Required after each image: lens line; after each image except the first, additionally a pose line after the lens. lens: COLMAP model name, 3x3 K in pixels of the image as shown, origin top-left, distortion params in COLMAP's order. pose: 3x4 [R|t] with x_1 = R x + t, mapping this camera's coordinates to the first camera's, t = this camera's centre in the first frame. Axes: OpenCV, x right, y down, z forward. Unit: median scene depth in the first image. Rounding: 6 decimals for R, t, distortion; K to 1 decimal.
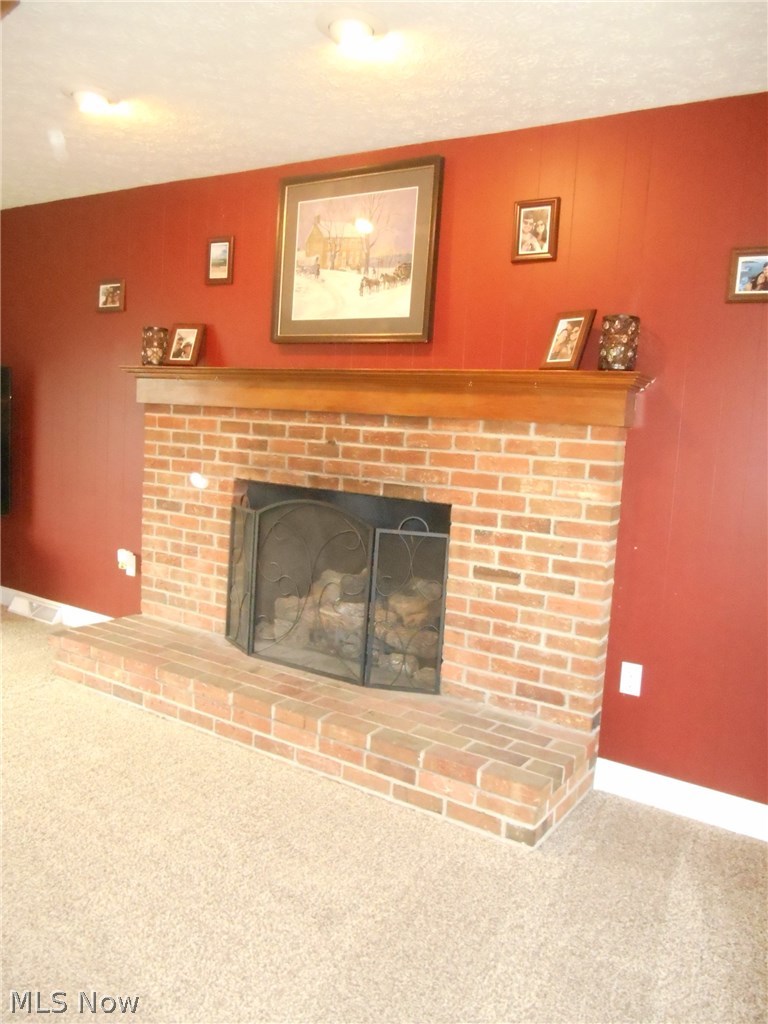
lens RADIAL K [[798.6, 0, 384.0], [0, 798.6, 512.2], [0, 0, 1]] dist [-0.031213, 0.001372]
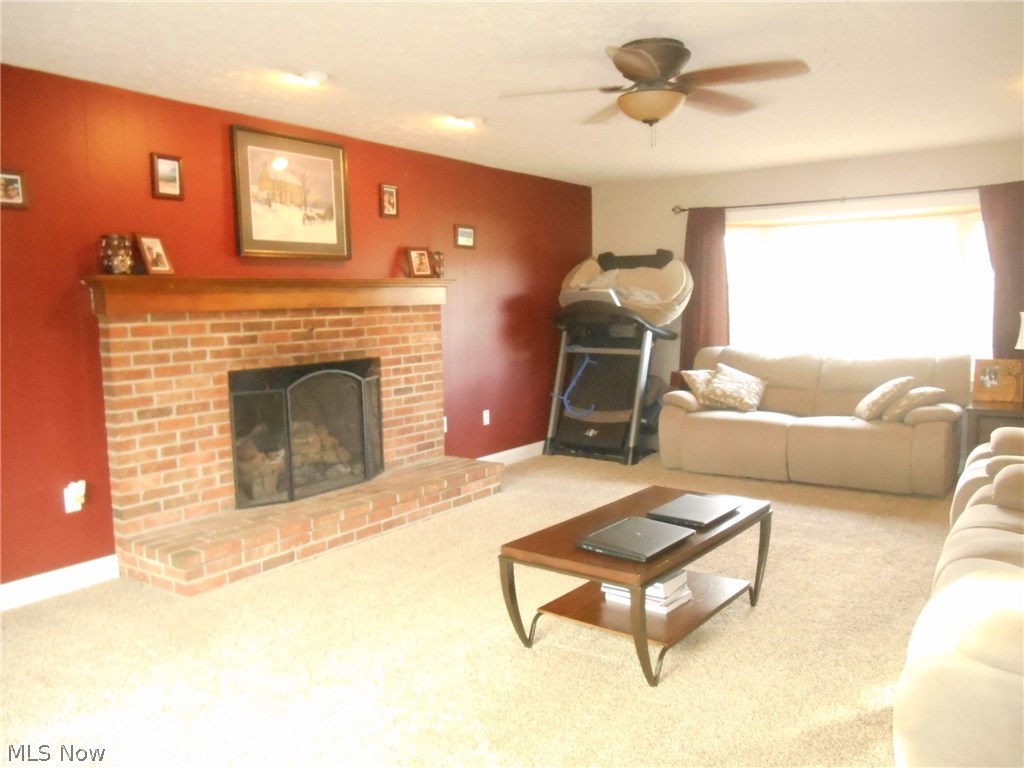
lens RADIAL K [[798.6, 0, 512.5], [0, 798.6, 383.4], [0, 0, 1]] dist [-0.031213, 0.001372]
pose [[0.044981, -0.160815, 0.985959, -1.448343], [0.135440, 0.978827, 0.153473, -0.161790], [-0.989764, 0.126634, 0.065809, 0.564962]]
